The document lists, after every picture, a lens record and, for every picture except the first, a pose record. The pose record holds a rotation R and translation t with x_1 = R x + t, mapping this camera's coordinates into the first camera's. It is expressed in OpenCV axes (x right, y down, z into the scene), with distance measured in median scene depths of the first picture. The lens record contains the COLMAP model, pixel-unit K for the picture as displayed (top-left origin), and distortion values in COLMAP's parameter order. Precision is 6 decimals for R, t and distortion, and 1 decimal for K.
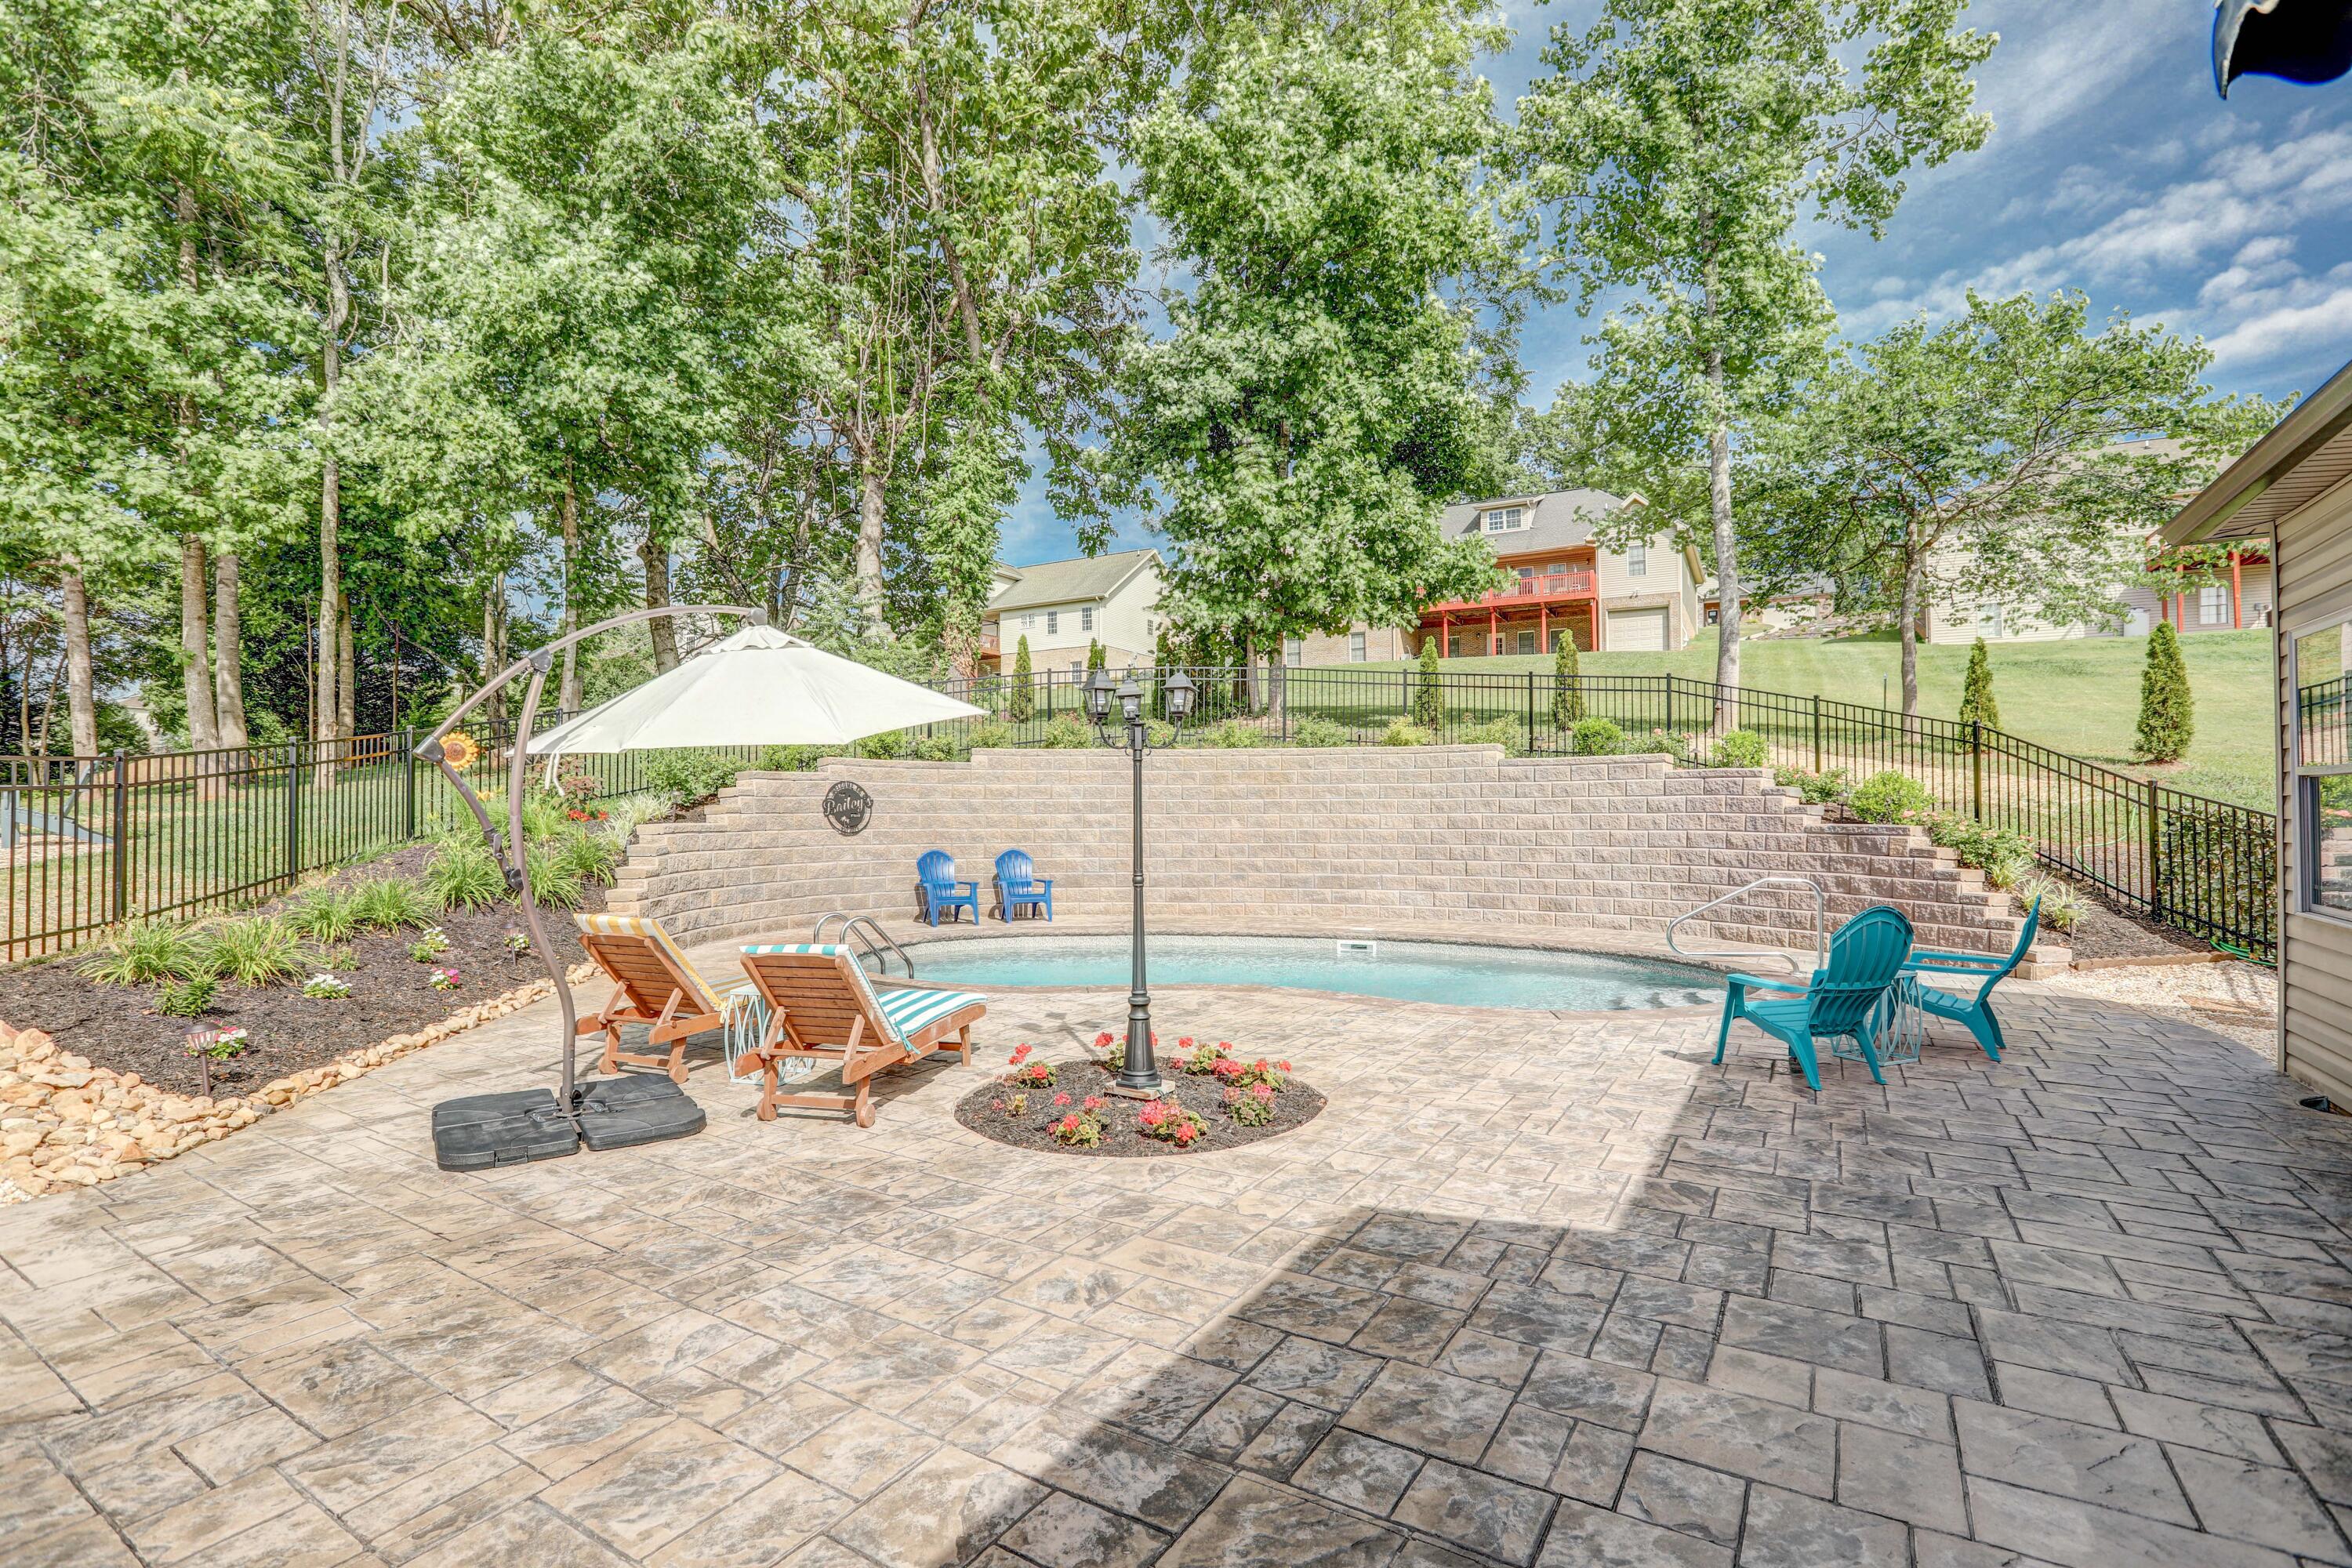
lens RADIAL K [[1071.6, 0, 1178.4], [0, 1071.6, 791.7], [0, 0, 1]] dist [-0.031887, 0.008882]
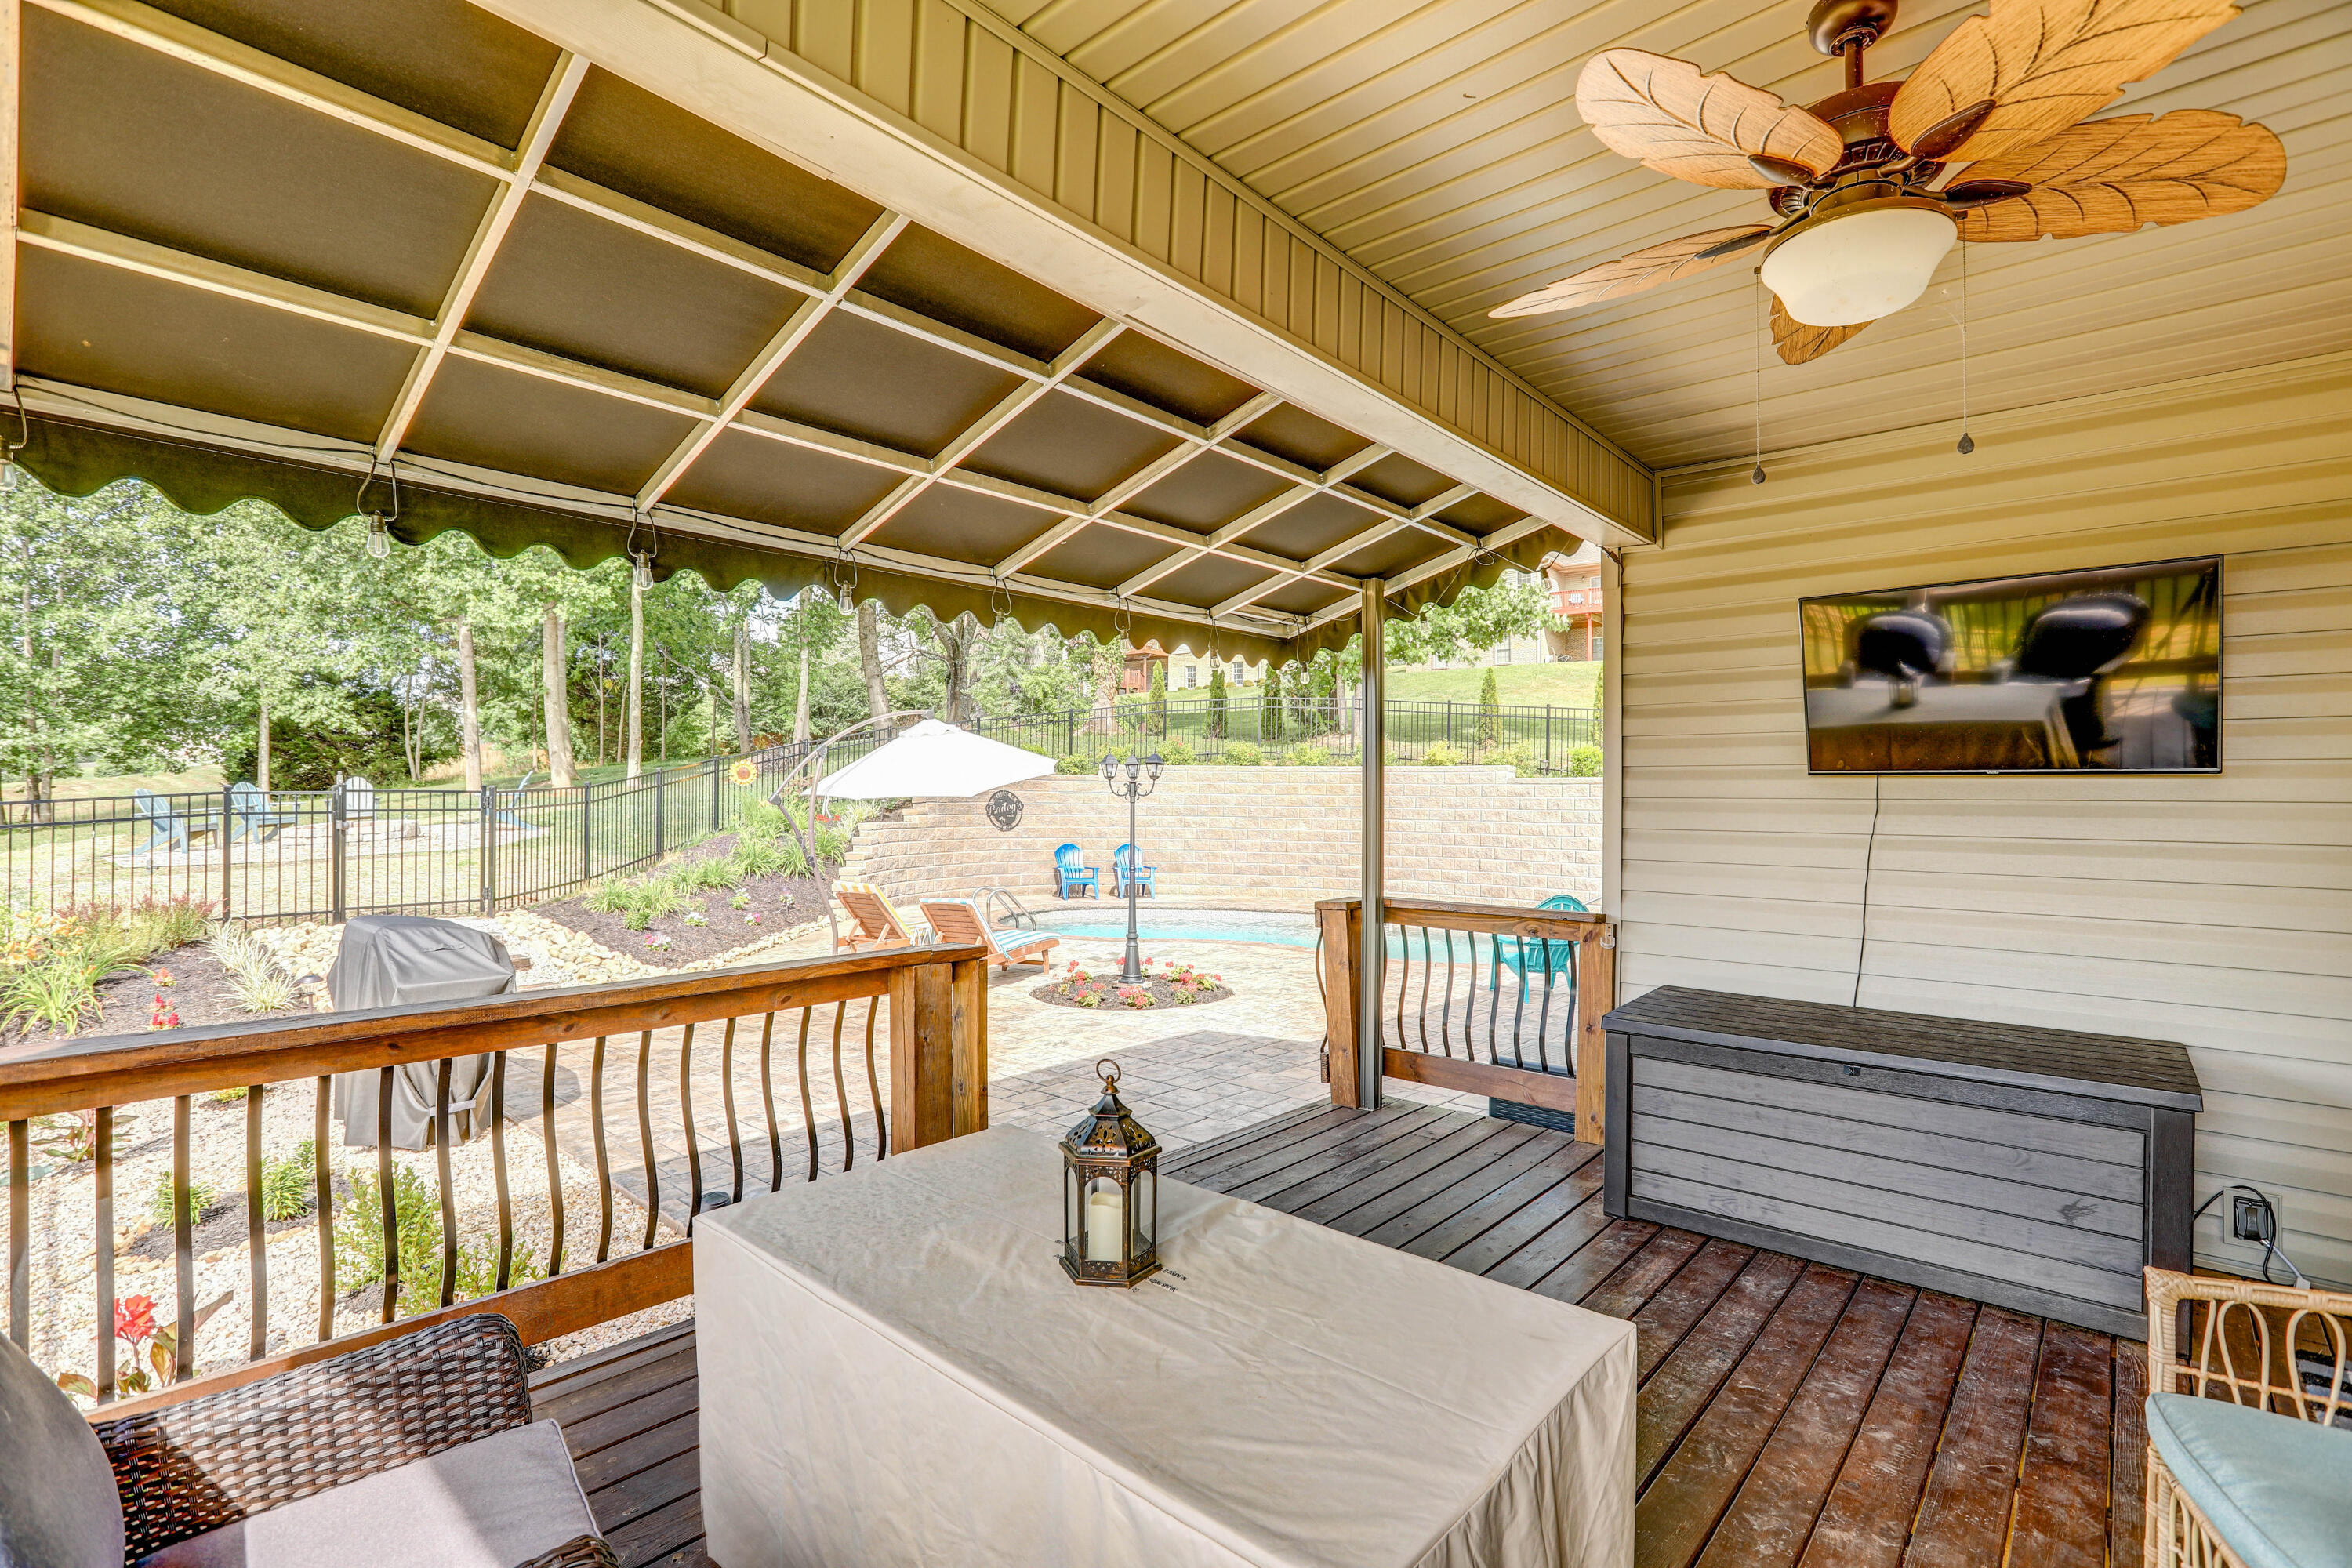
lens RADIAL K [[1071.6, 0, 1188.4], [0, 1071.6, 793.1], [0, 0, 1]] dist [-0.031887, 0.008882]
pose [[0.987609, 0.012270, -0.156453, 0.222301], [-0.010260, 0.999854, 0.013646, -0.046591], [0.156598, -0.011872, 0.987591, -0.501175]]
